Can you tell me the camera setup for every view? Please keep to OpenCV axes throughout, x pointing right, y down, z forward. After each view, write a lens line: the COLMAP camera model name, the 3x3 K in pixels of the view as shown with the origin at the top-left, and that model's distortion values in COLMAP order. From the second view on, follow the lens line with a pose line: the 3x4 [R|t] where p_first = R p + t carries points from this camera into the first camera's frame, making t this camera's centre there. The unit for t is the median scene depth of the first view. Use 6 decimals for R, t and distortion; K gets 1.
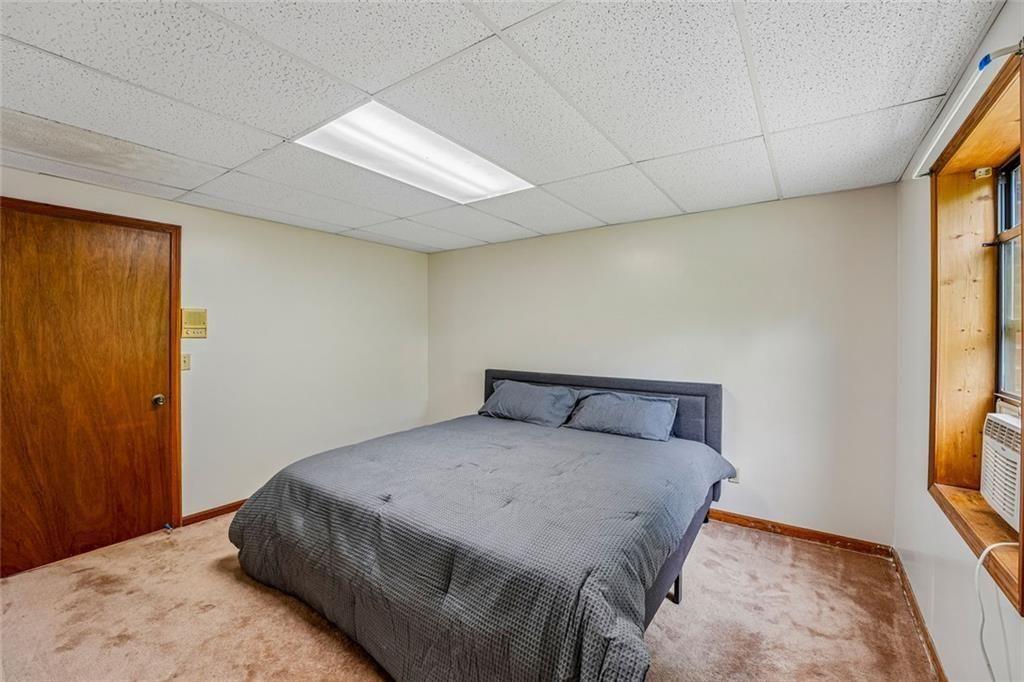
lens RADIAL K [[431.8, 0, 510.8], [0, 431.8, 330.3], [0, 0, 1]] dist [-0.022304, 0.000057]
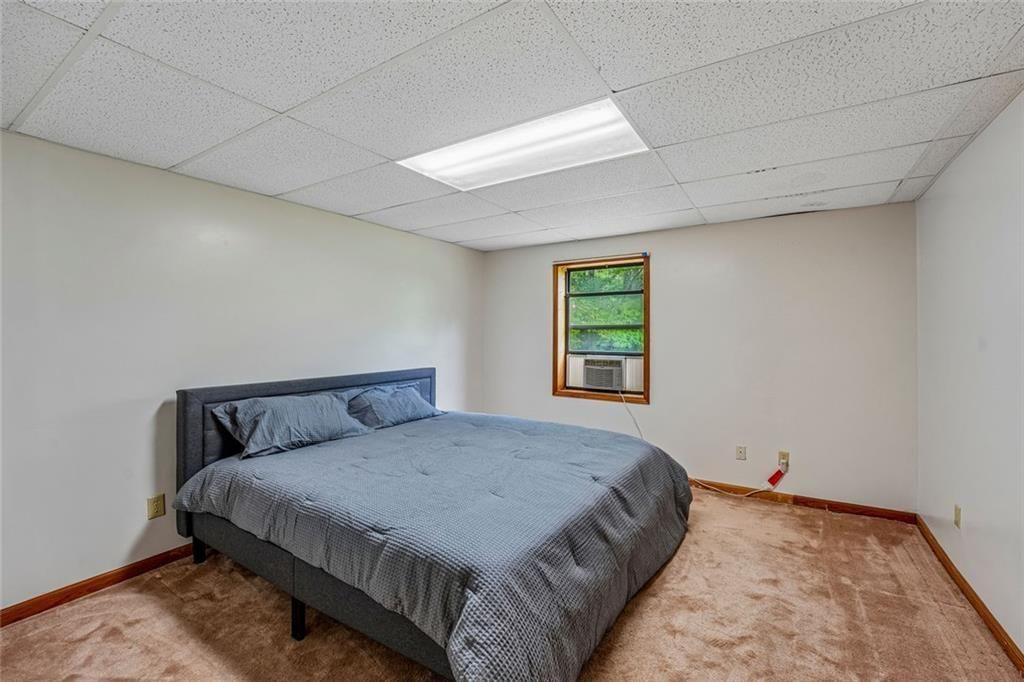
lens RADIAL K [[431.8, 0, 510.8], [0, 431.8, 330.3], [0, 0, 1]] dist [-0.022304, 0.000057]
pose [[-0.047940, 0.006112, 0.998832, -0.793058], [-0.005081, 0.999967, -0.006363, 0.014648], [-0.998837, -0.005380, -0.047907, 0.735057]]
